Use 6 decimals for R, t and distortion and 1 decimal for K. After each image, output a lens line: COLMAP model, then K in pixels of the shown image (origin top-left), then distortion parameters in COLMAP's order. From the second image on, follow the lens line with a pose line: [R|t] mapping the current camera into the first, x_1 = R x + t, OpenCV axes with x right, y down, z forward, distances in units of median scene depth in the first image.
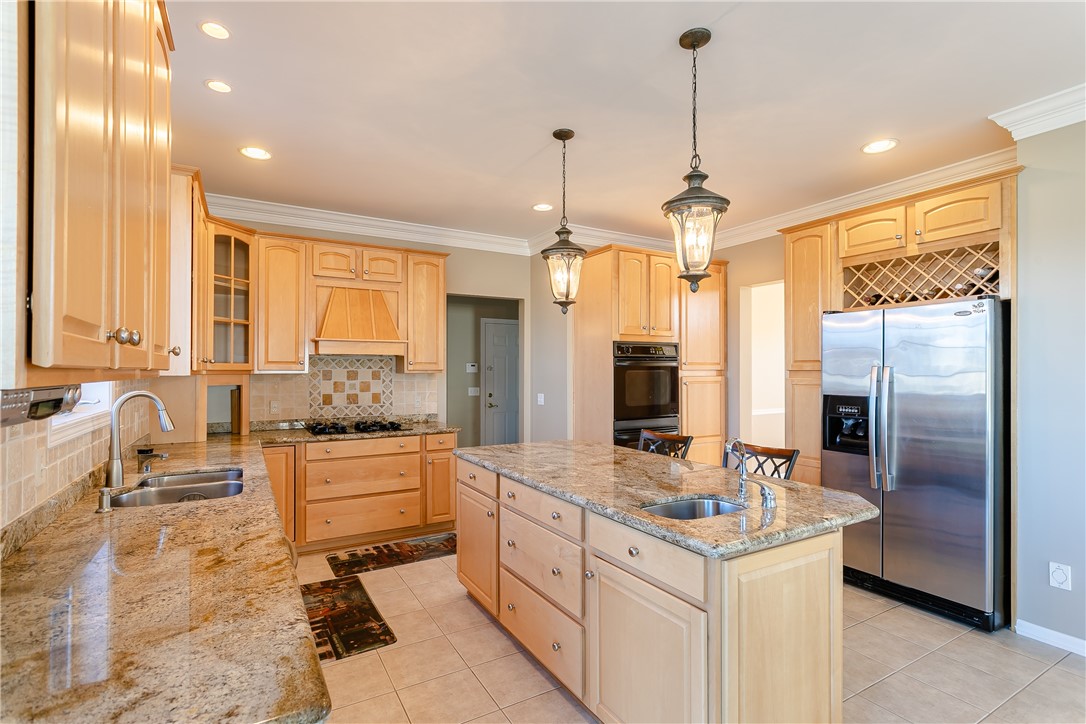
lens RADIAL K [[520.0, 0, 543.8], [0, 520.0, 366.4], [0, 0, 1]] dist [0.000585, 0.001543]
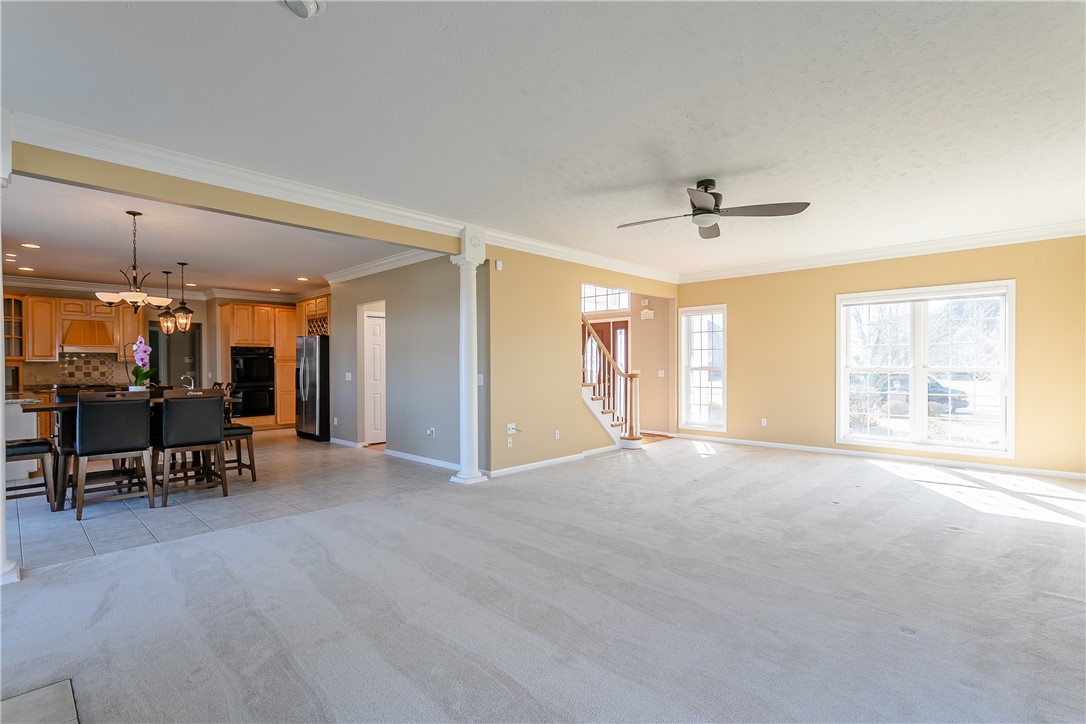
lens RADIAL K [[520.0, 0, 549.9], [0, 520.0, 367.8], [0, 0, 1]] dist [0.000585, 0.001543]
pose [[0.959758, -0.006001, 0.280764, 0.842928], [0.002226, 0.999903, 0.013761, 0.014720], [-0.280820, -0.012582, 0.959678, -1.541077]]
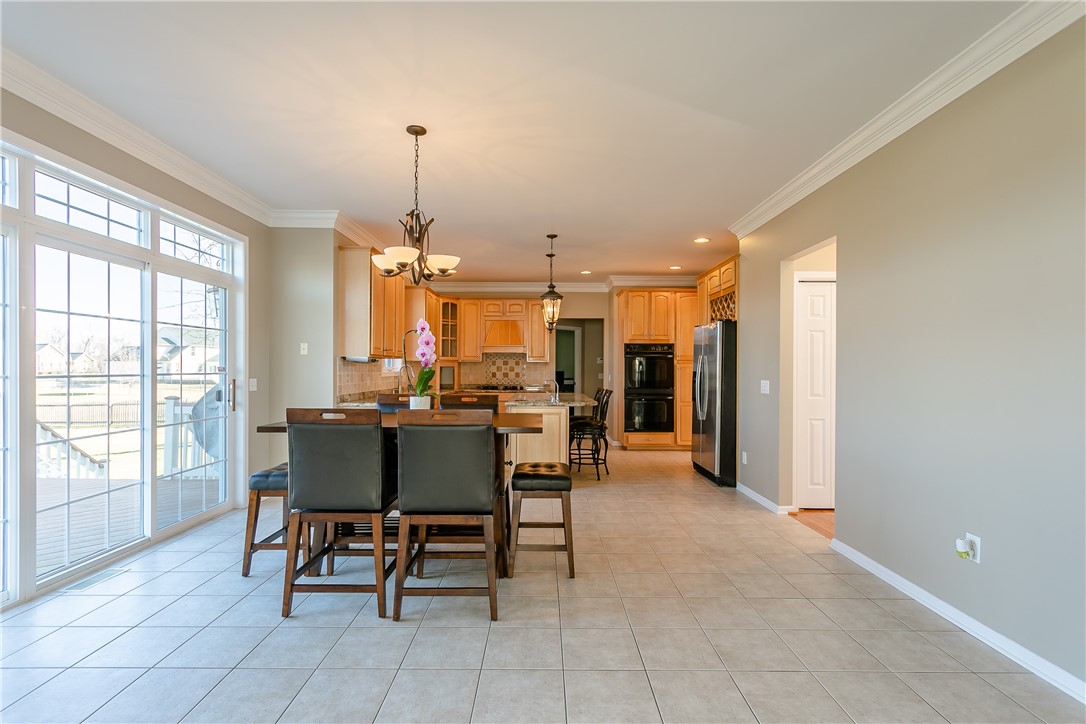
lens RADIAL K [[520.0, 0, 536.6], [0, 520.0, 368.0], [0, 0, 1]] dist [0.000585, 0.001543]
pose [[0.859345, 0.004349, -0.511378, 0.818538], [-0.000684, 0.999973, 0.007354, 0.022899], [0.511396, -0.005970, 0.859325, -0.707478]]
